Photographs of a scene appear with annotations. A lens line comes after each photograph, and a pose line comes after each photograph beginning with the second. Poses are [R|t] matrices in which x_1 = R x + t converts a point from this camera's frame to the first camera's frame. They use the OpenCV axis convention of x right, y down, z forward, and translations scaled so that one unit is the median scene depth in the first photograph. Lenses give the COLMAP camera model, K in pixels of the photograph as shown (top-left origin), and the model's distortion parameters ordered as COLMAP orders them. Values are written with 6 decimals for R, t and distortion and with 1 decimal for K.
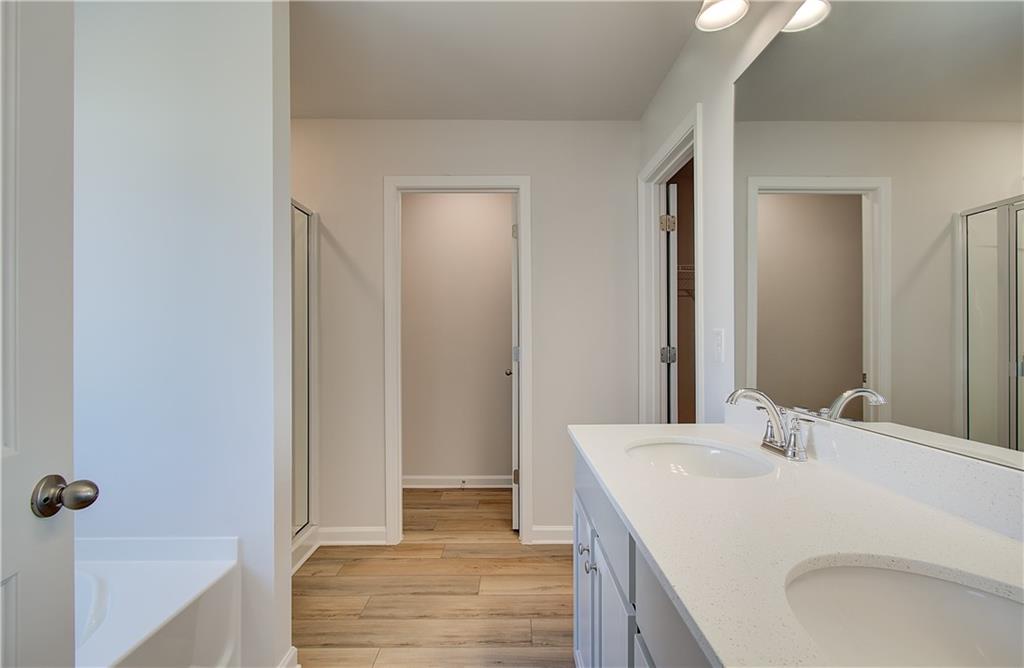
lens RADIAL K [[470.7, 0, 514.2], [0, 470.7, 338.5], [0, 0, 1]] dist [-0.001442, -0.000080]
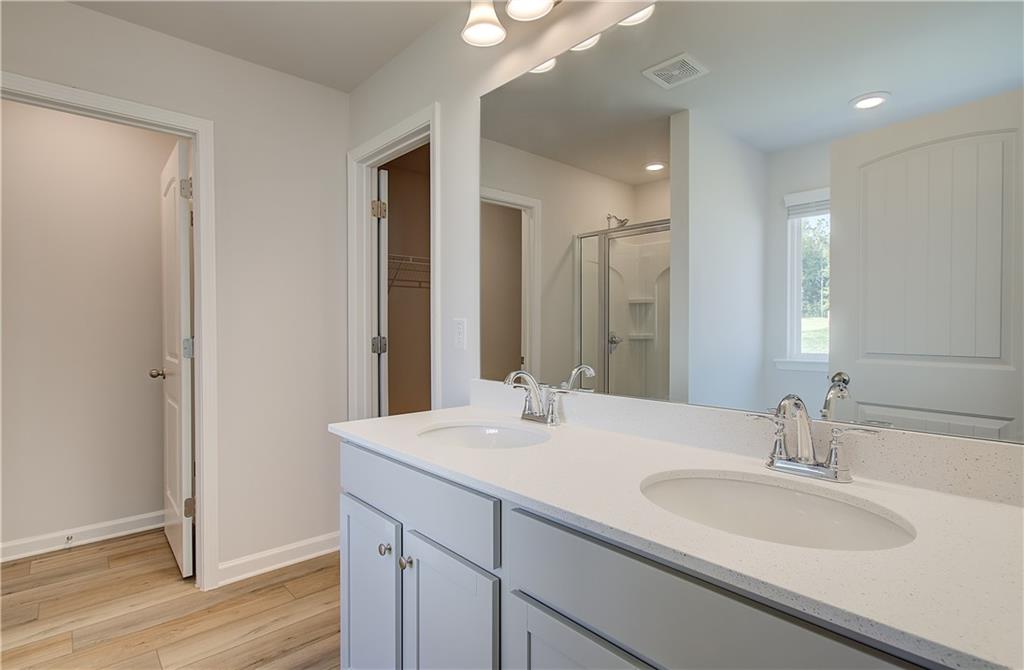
lens RADIAL K [[510.7, 0, 515.0], [0, 510.7, 330.7], [0, 0, 1]] dist [0.005146, 0.004540]
pose [[0.750873, -0.001180, 0.660446, -0.159076], [-0.001035, 0.999995, 0.002964, 0.001809], [-0.660446, -0.002909, 0.750868, 0.021861]]
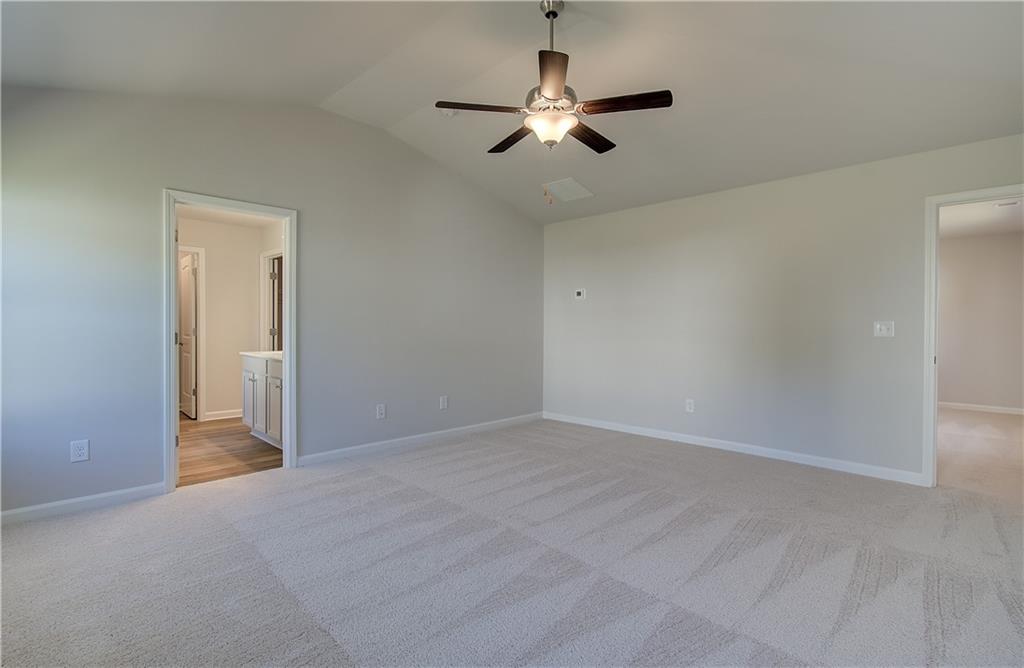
lens RADIAL K [[470.7, 0, 500.5], [0, 470.7, 319.2], [0, 0, 1]] dist [-0.001442, -0.000080]
pose [[0.715871, 0.008261, 0.698184, -0.506514], [-0.001349, 0.999945, -0.010448, -0.005659], [-0.698232, 0.006538, 0.715842, -1.490371]]
